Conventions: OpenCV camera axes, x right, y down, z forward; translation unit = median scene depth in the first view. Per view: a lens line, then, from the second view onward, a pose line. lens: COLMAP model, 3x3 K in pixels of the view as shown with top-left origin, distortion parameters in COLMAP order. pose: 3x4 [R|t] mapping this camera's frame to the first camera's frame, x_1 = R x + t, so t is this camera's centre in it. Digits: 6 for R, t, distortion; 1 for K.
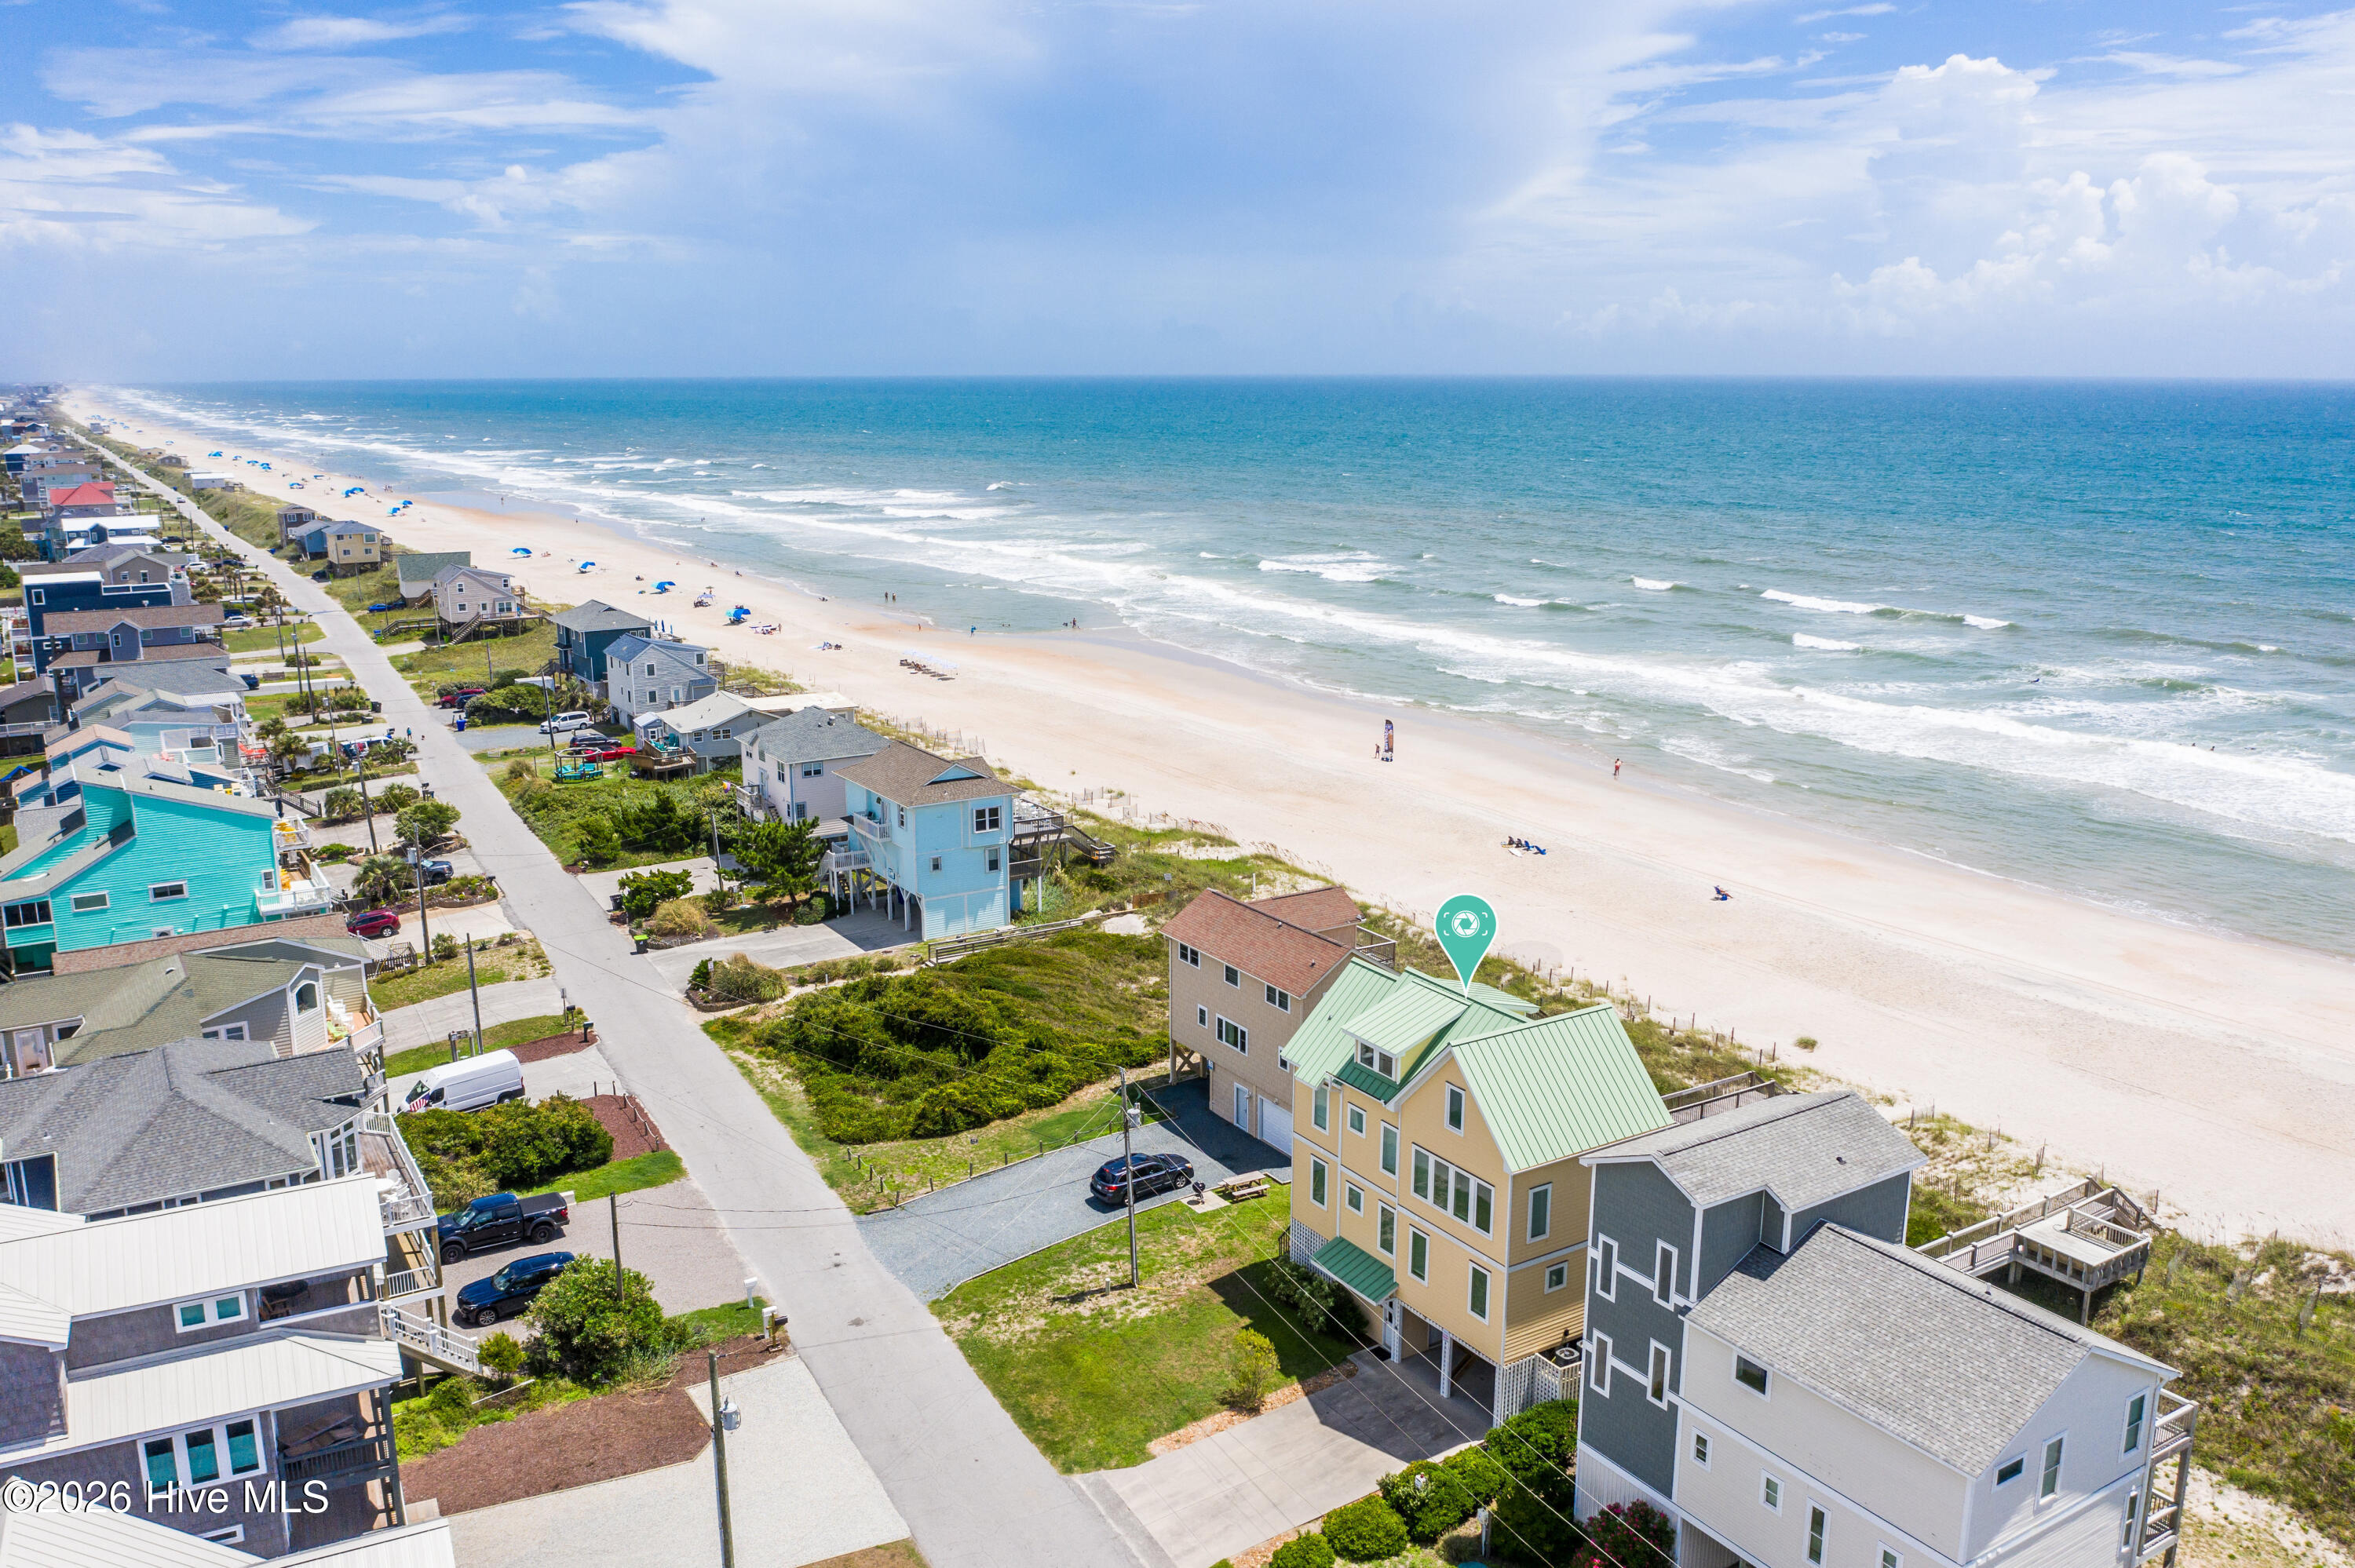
lens RADIAL K [[1850.3, 0, 1183.6], [0, 1850.3, 802.3], [0, 0, 1]] dist [-0.033536, -0.007032]
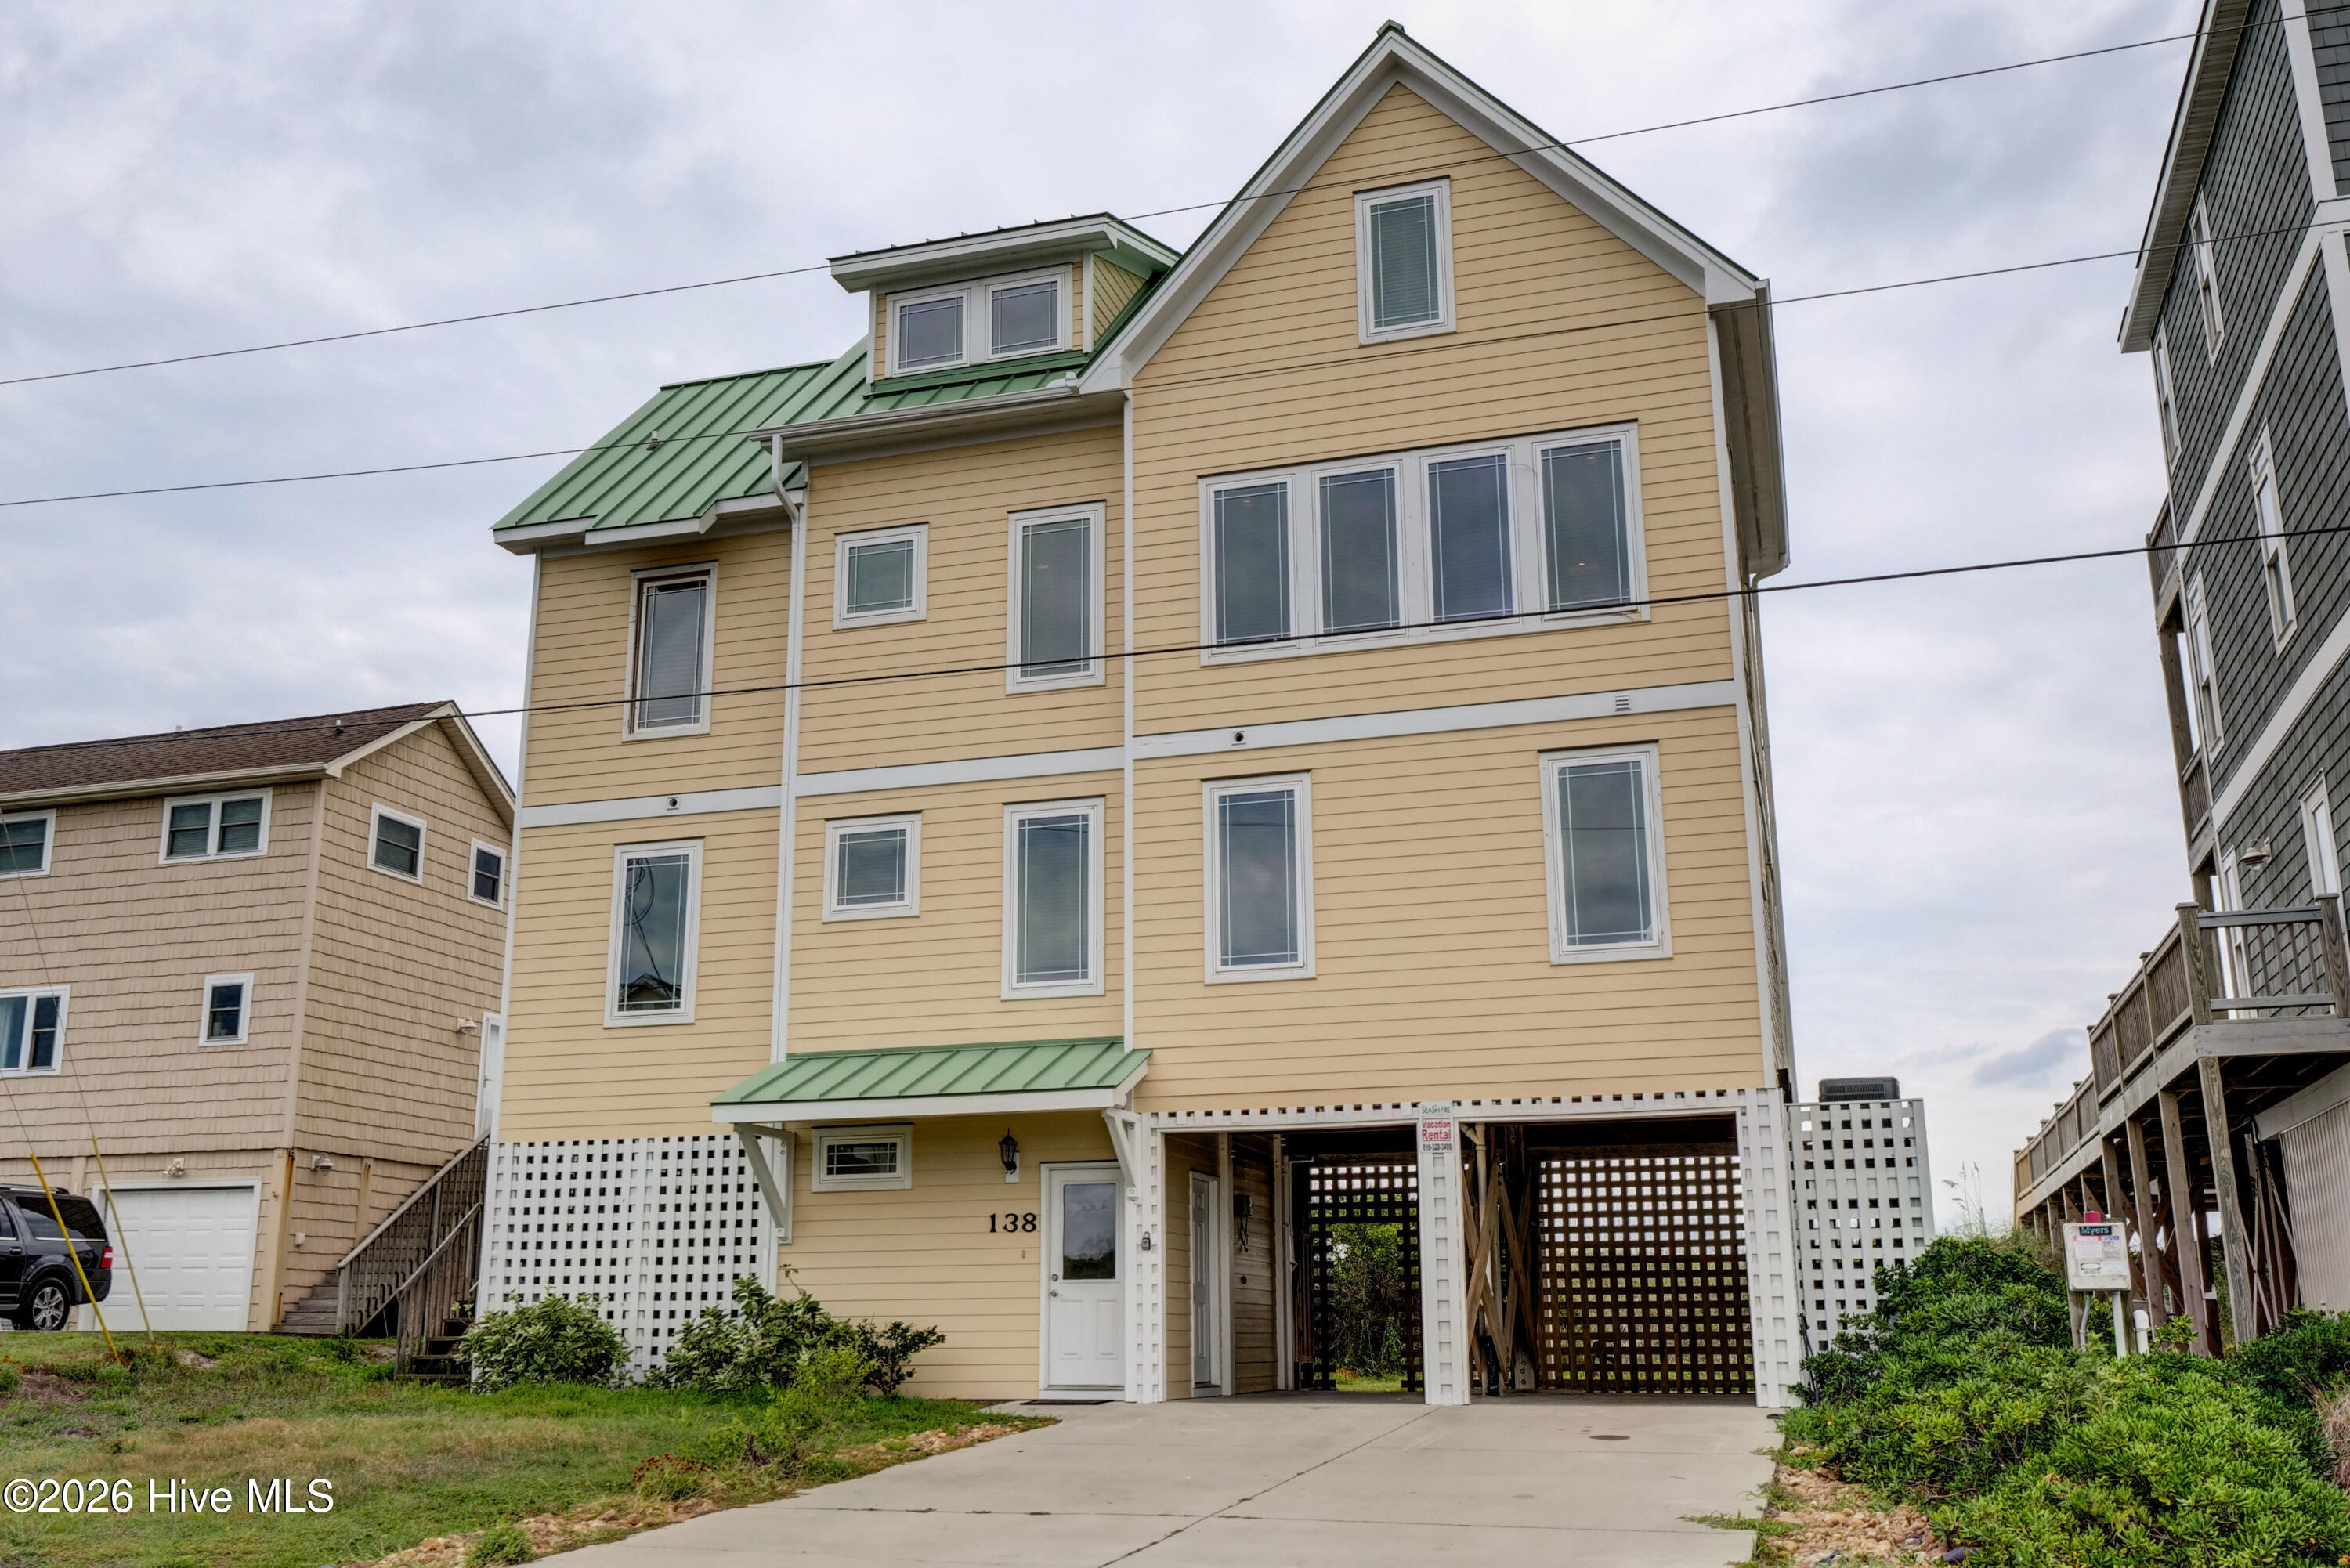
lens RADIAL K [[2150.2, 0, 1161.9], [0, 2150.2, 785.7], [0, 0, 1]] dist [0.007358, 0.000000]
pose [[0.764362, 0.159071, 0.624858, -0.075398], [0.153404, 0.896401, -0.415851, 0.345951], [-0.626273, 0.413717, 0.660773, 0.766530]]
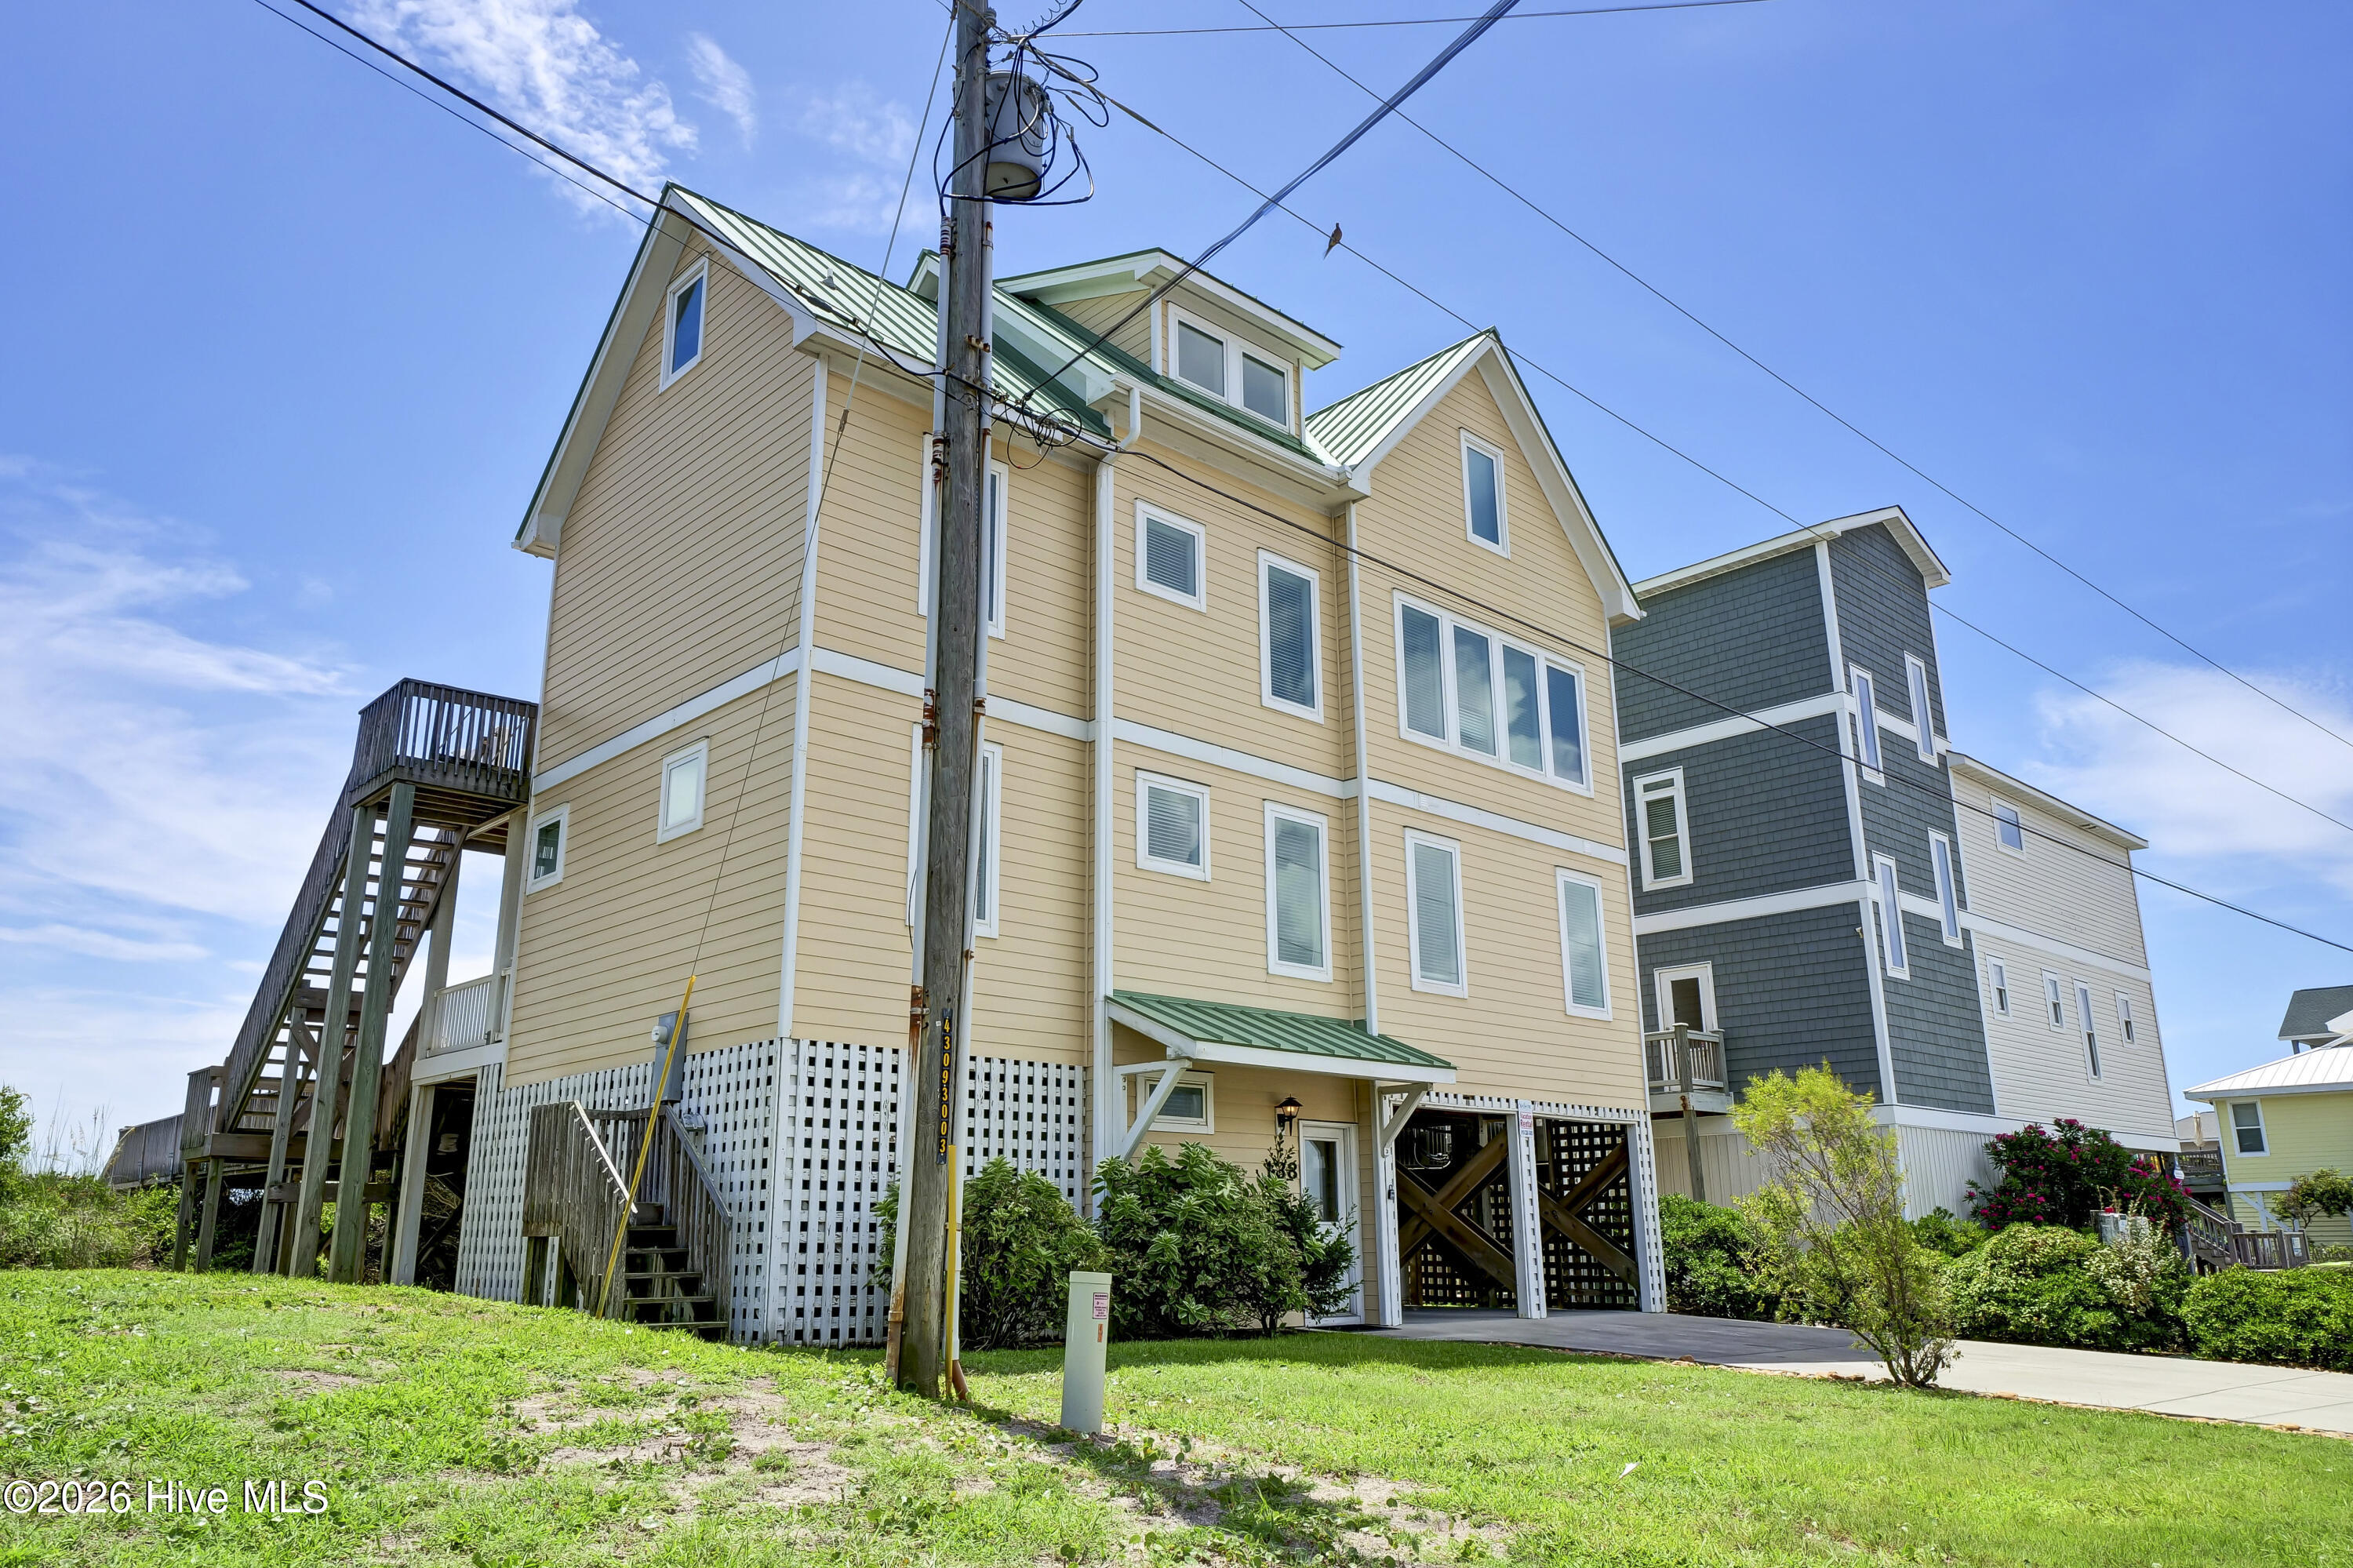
lens RADIAL K [[1641.1, 0, 1163.9], [0, 1641.1, 783.6], [0, 0, 1]] dist [0.004804, -0.003060]
pose [[-0.187474, 0.266168, 0.945520, -0.153749], [0.229196, 0.947870, -0.221385, 0.267810], [-0.955156, 0.175205, -0.238706, 1.072847]]
